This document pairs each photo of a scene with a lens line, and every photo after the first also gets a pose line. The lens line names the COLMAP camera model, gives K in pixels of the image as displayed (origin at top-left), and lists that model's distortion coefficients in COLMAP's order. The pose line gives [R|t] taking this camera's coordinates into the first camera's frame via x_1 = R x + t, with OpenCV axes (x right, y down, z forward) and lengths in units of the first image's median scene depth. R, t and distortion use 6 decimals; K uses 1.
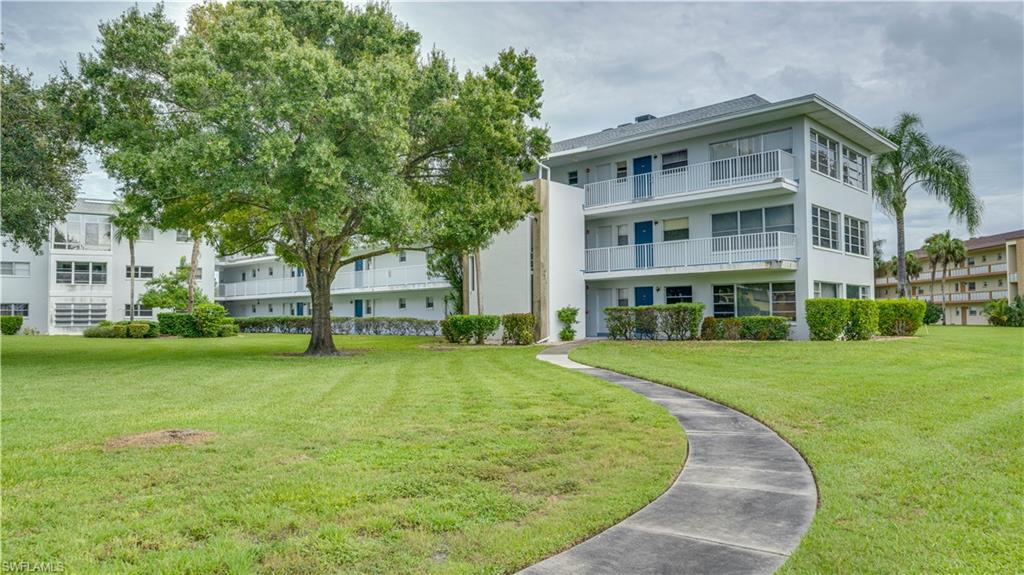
lens RADIAL K [[691.7, 0, 512.0], [0, 691.7, 287.5], [0, 0, 1]] dist [-0.002835, -0.001270]
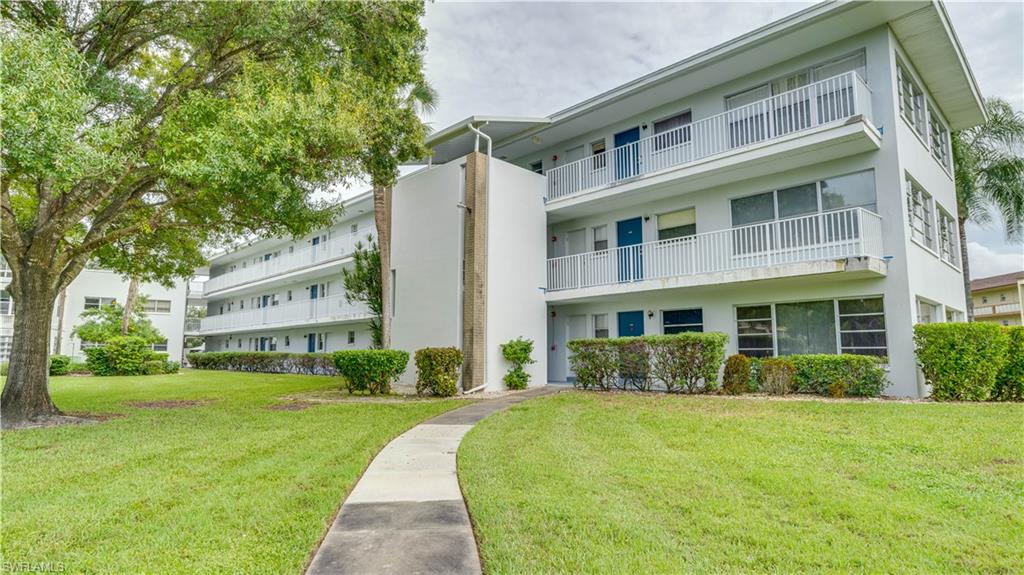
lens RADIAL K [[560.5, 0, 512.0], [0, 560.5, 287.5], [0, 0, 1]] dist [0.002861, 0.001007]
pose [[0.999116, 0.002538, -0.041966, 0.100279], [-0.005800, 0.996952, -0.077803, 0.020715], [0.041640, 0.077977, 0.996085, 0.455166]]
